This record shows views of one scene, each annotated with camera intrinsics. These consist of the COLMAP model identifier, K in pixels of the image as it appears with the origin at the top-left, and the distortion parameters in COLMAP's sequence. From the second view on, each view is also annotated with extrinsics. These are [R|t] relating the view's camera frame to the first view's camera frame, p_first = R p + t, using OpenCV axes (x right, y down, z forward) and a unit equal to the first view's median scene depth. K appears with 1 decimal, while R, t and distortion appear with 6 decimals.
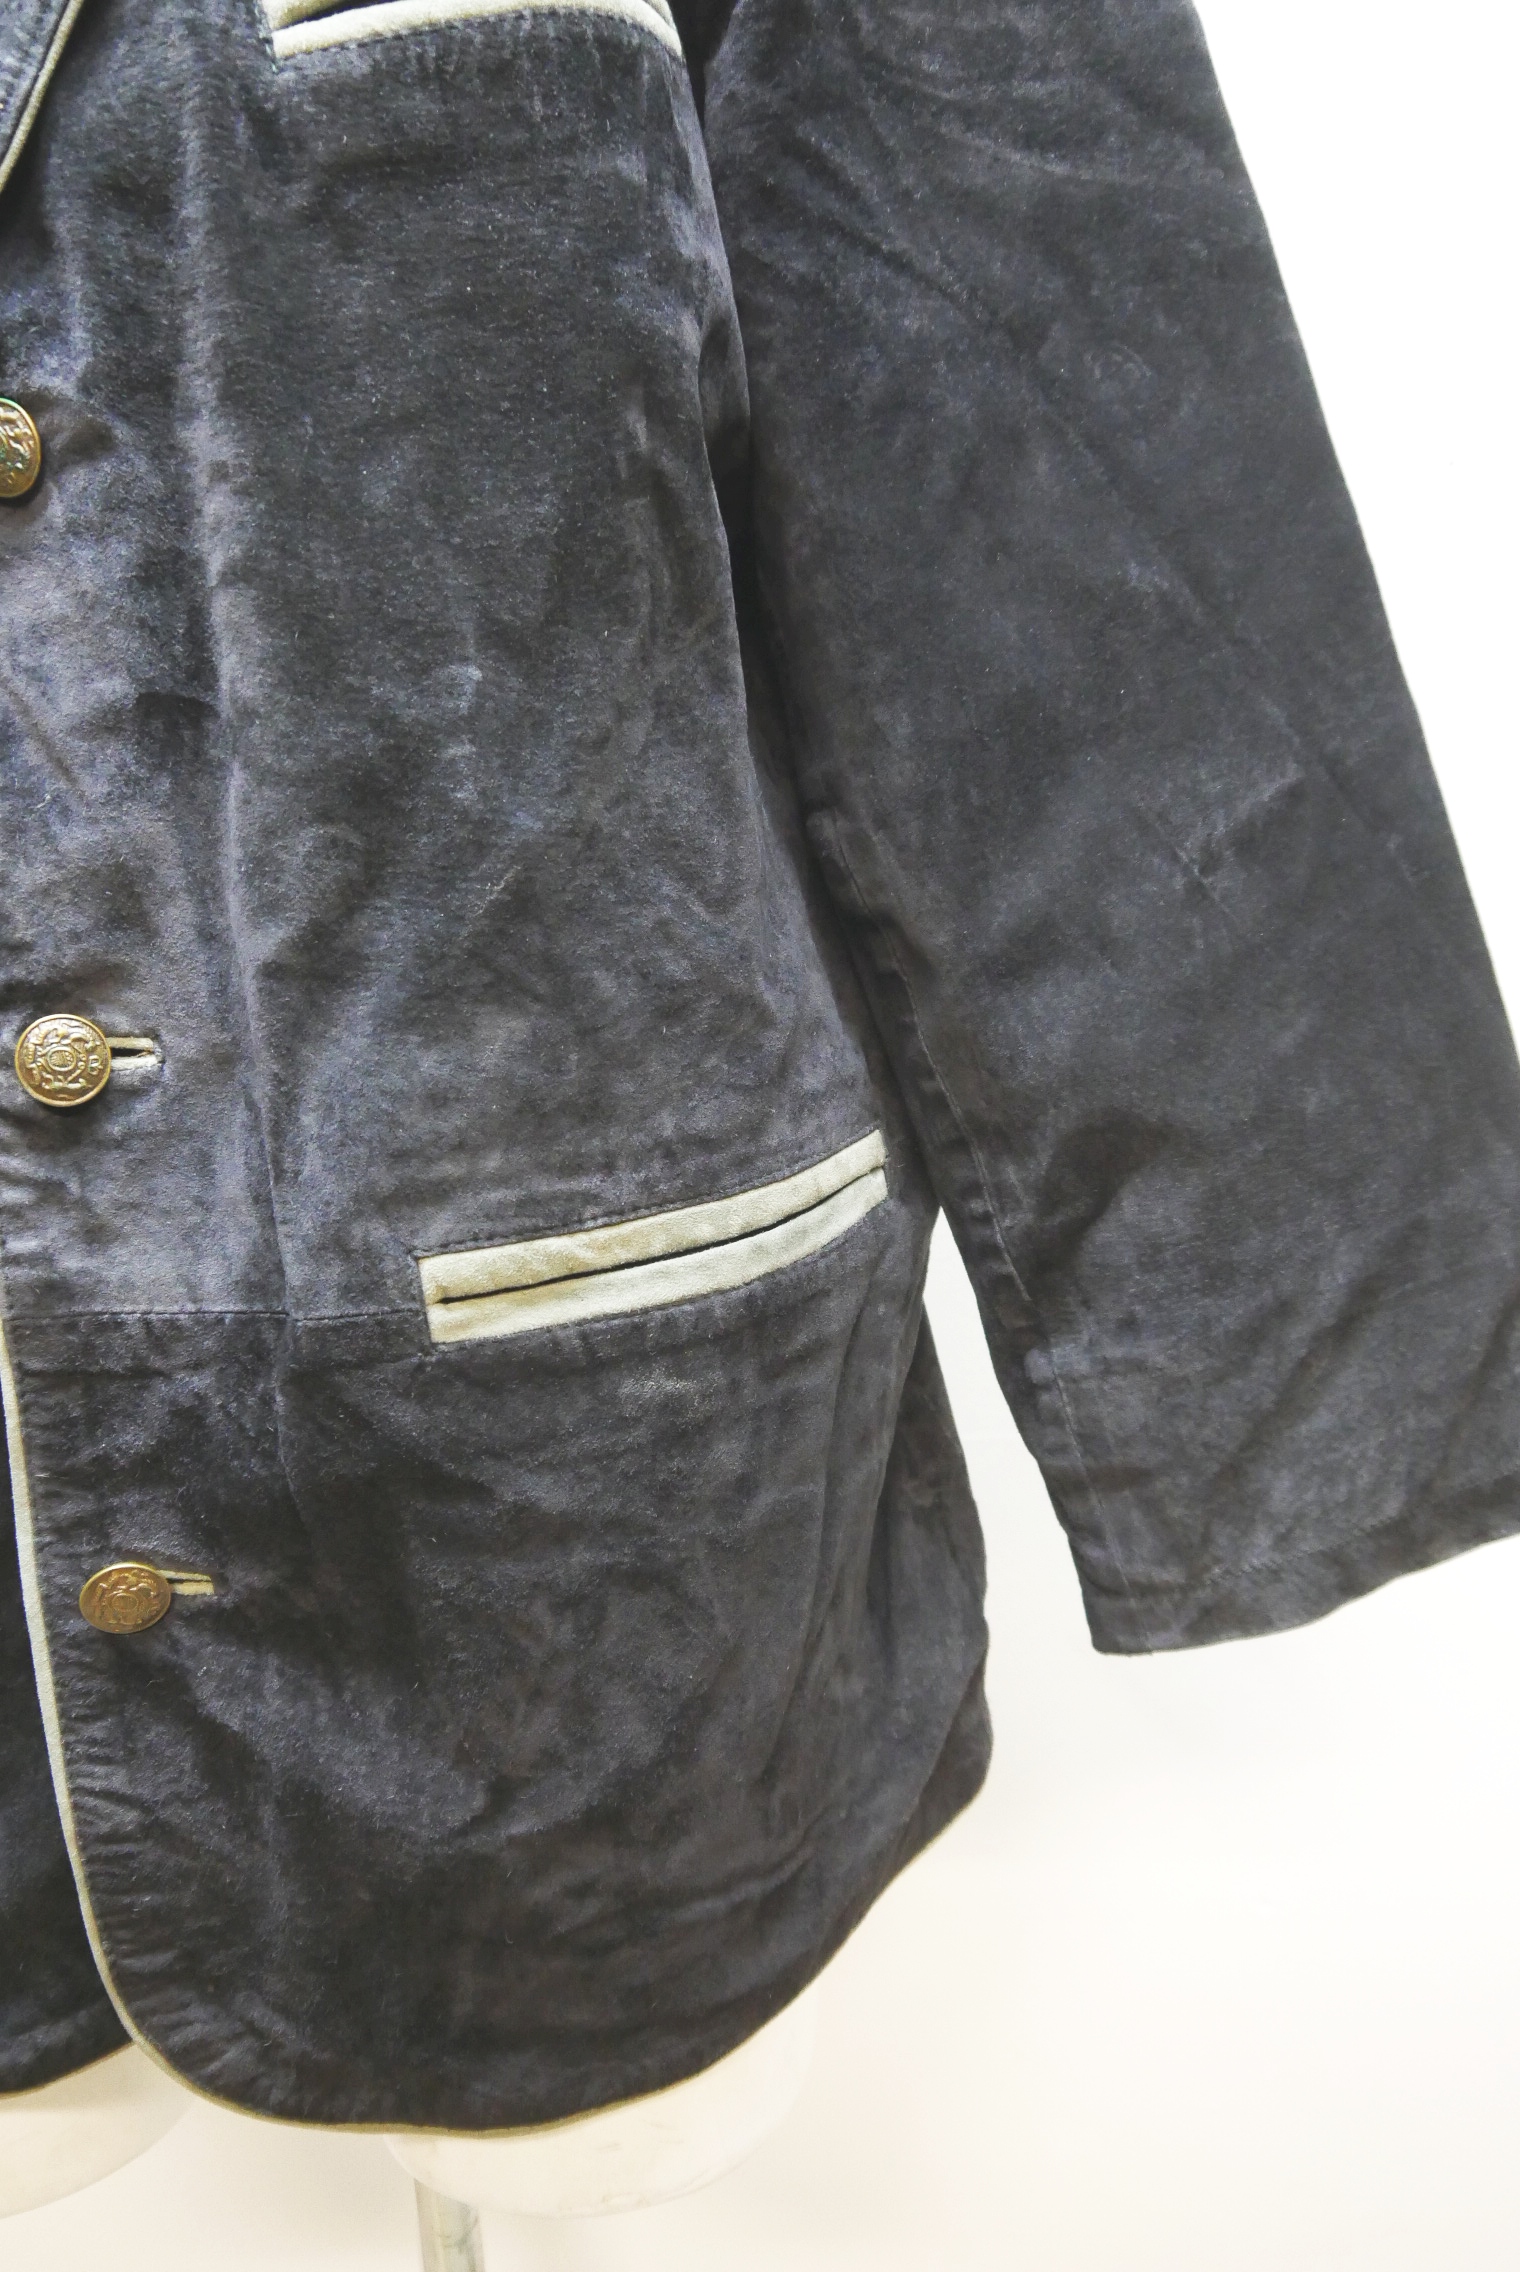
lens RADIAL K [[1925.9, 0, 760.0], [0, 1925.9, 1136.0], [0, 0, 1]] dist [-0.035186, -0.008930]
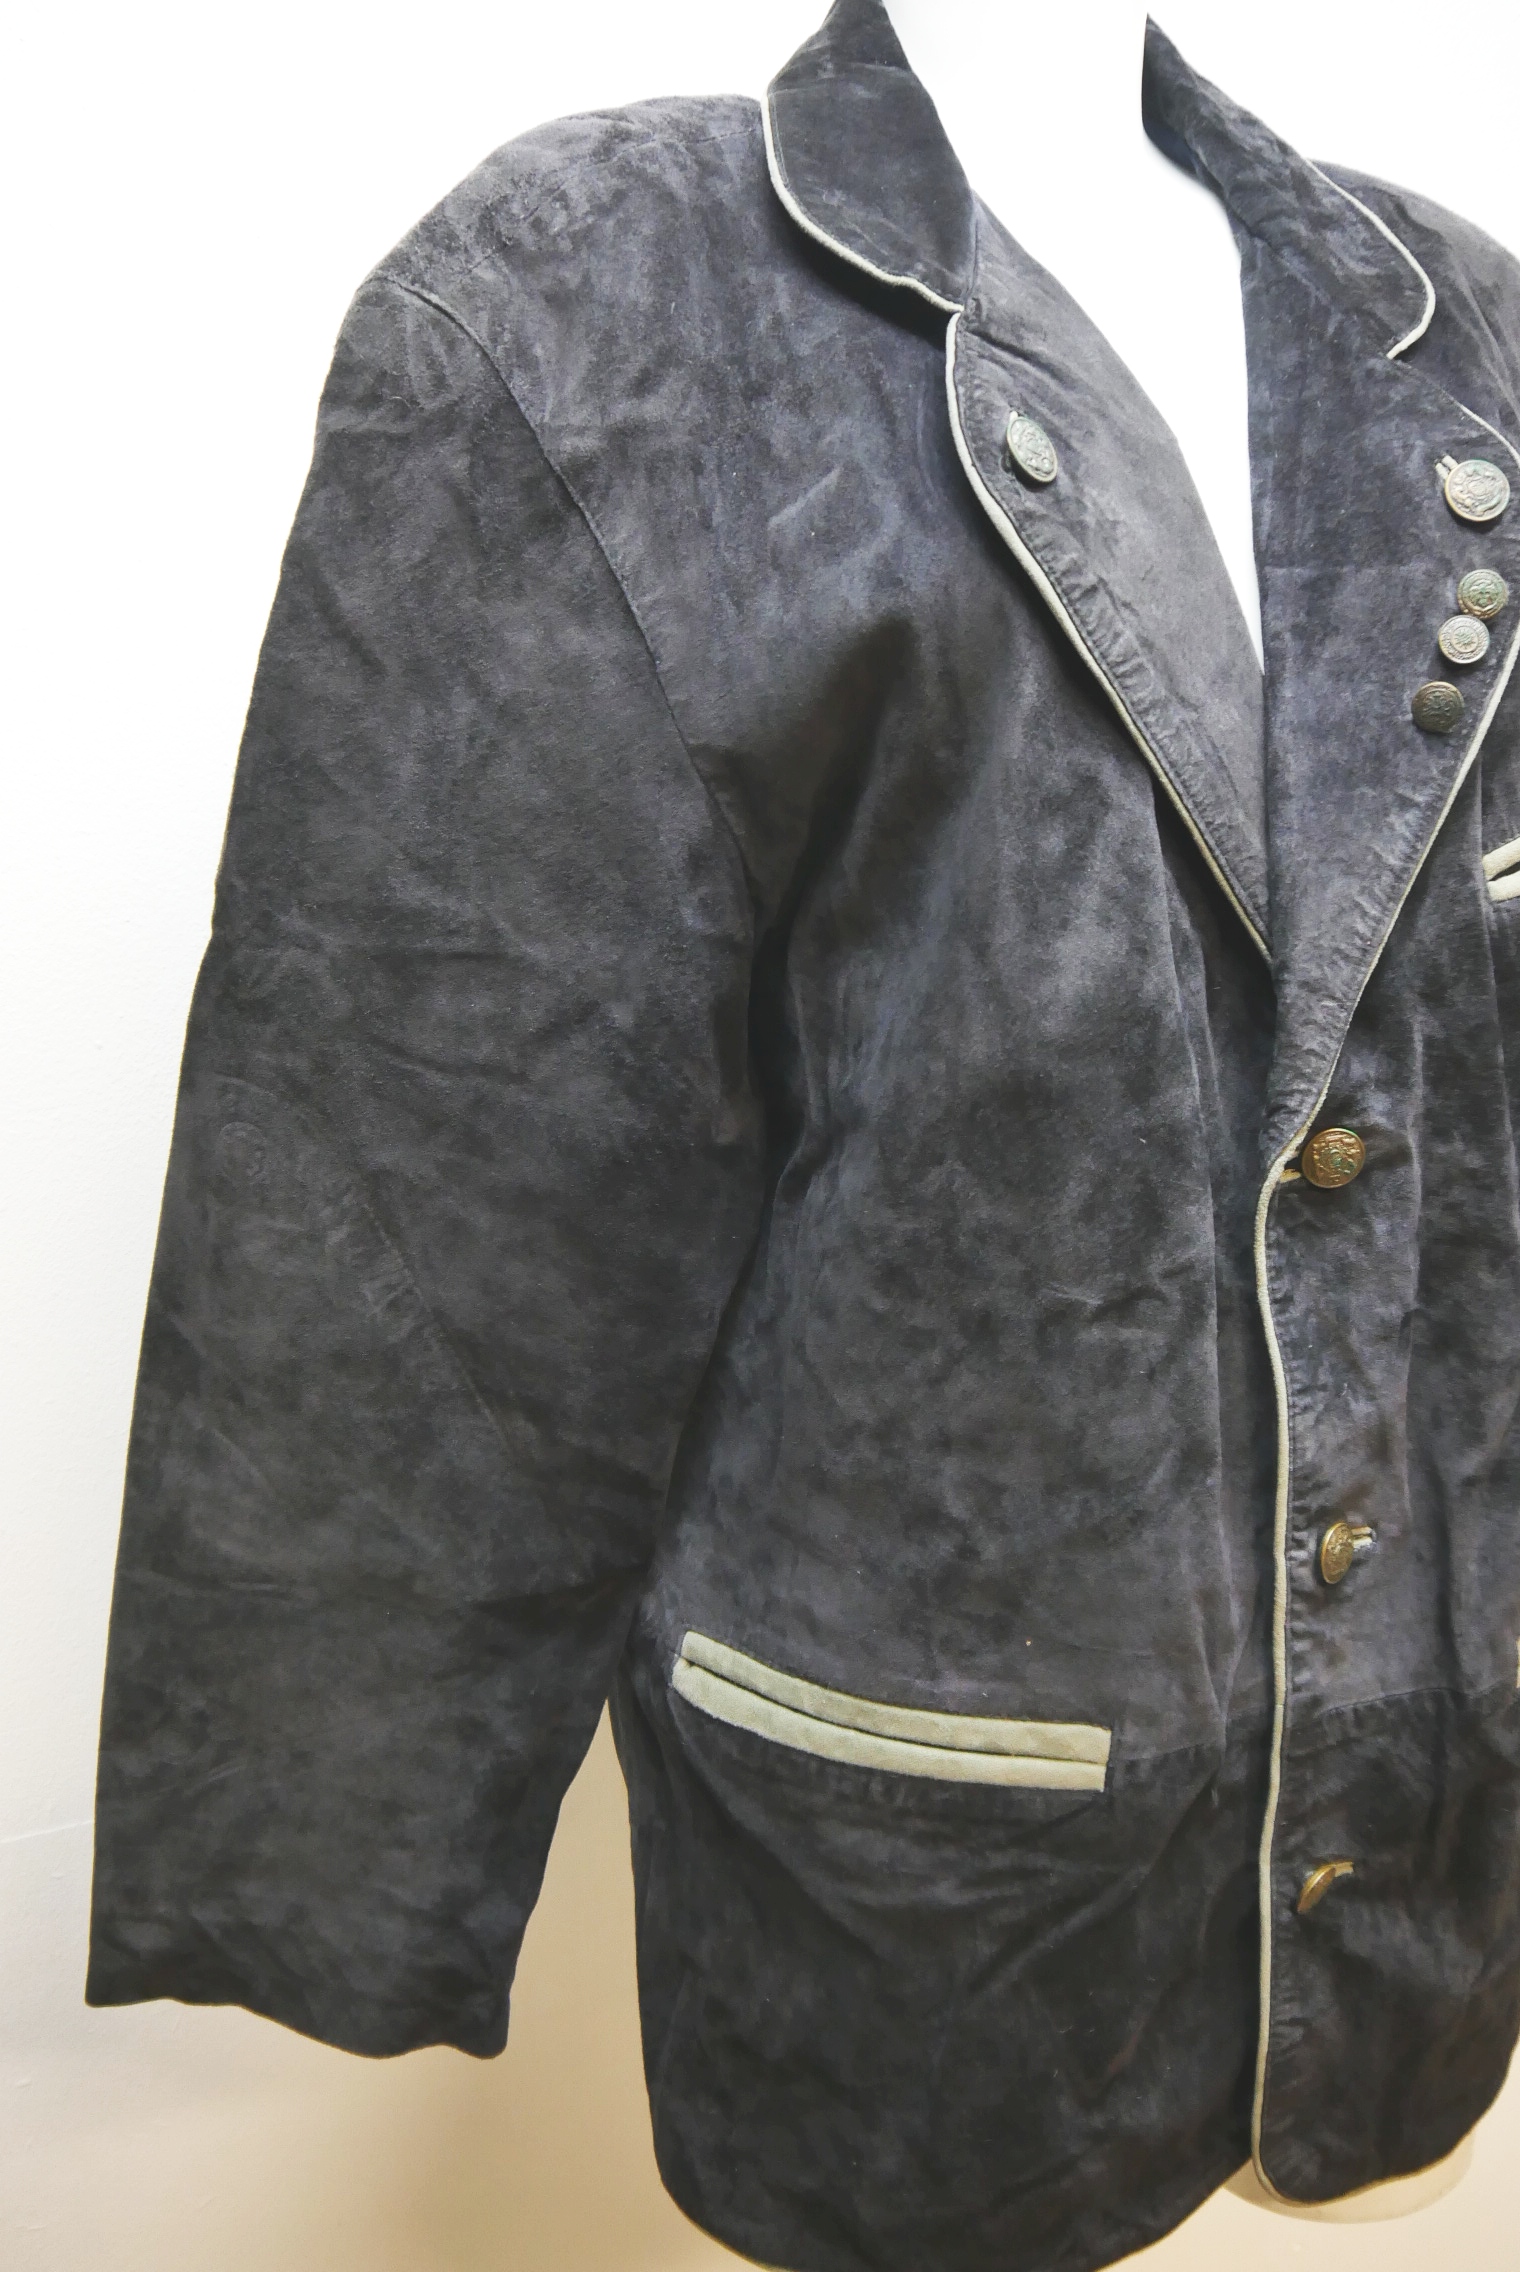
lens RADIAL K [[1925.9, 0, 760.0], [0, 1925.9, 1136.0], [0, 0, 1]] dist [-0.035186, -0.008930]
pose [[0.917648, -0.068274, 0.391486, -1.391912], [0.053565, 0.997391, 0.048385, -0.477514], [-0.393769, -0.023430, 0.918911, -0.187641]]
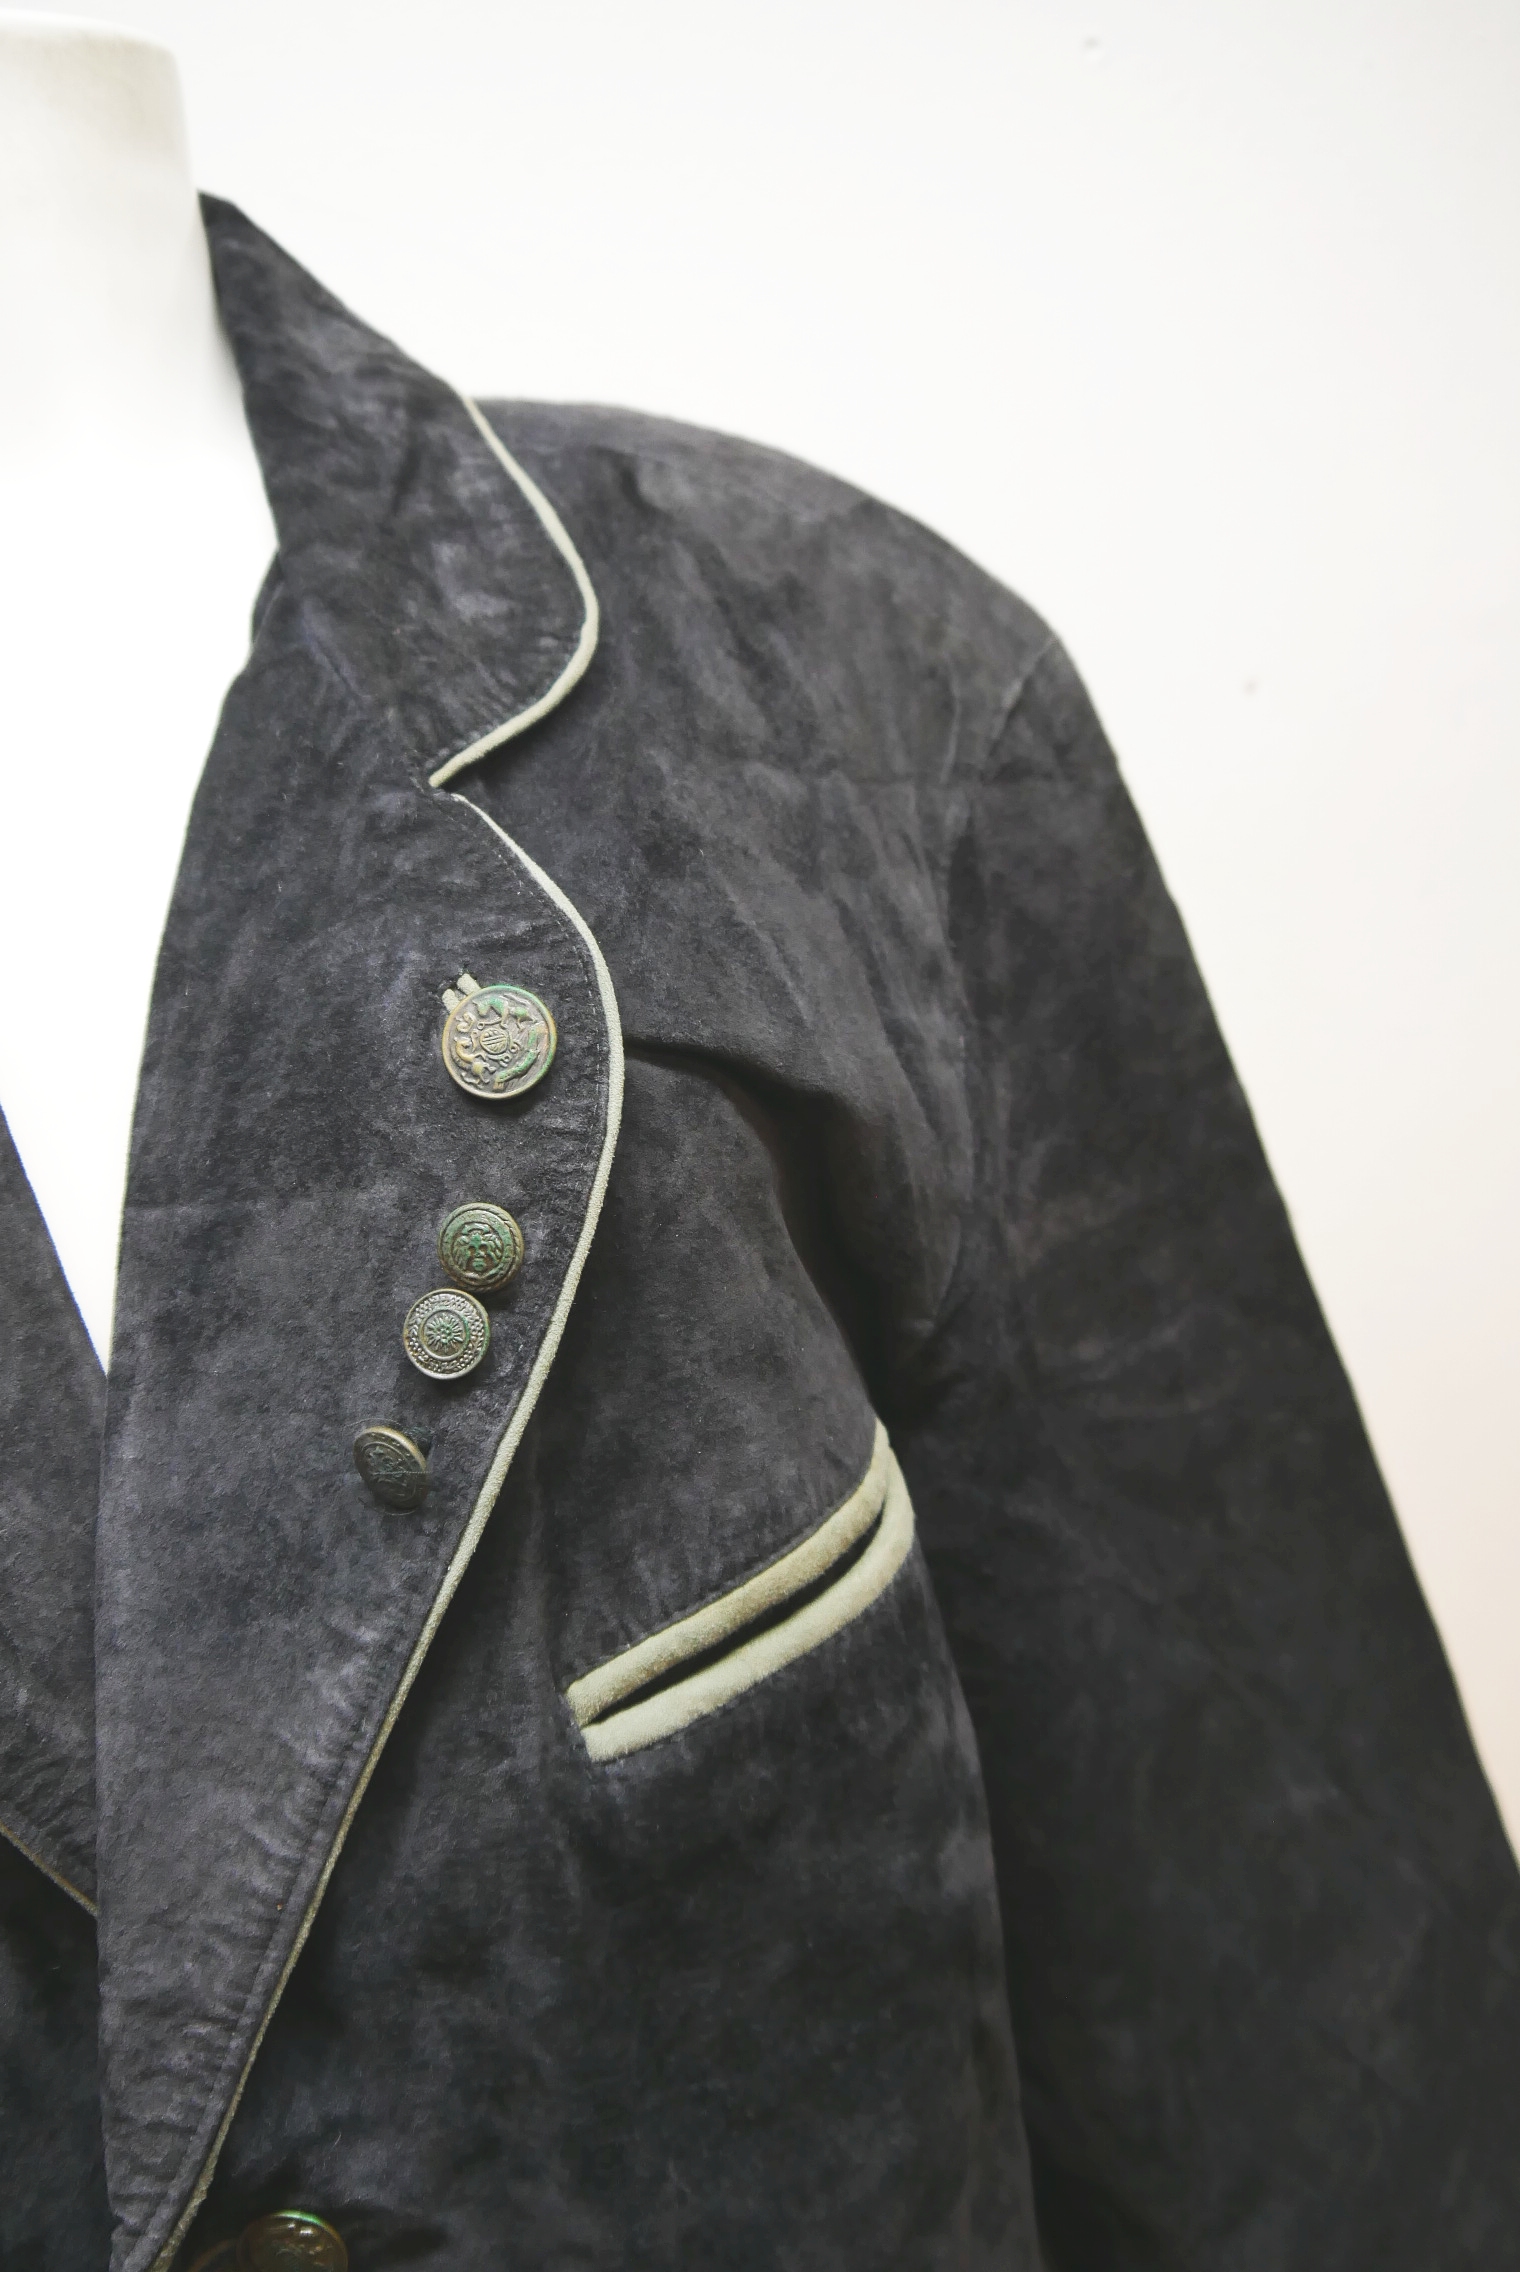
lens RADIAL K [[1925.9, 0, 760.0], [0, 1925.9, 1136.0], [0, 0, 1]] dist [-0.035186, -0.008930]
pose [[0.955128, -0.102196, 0.278003, -0.386465], [0.107646, 0.994180, -0.004369, -0.822293], [-0.275939, 0.034099, 0.960570, 0.141568]]
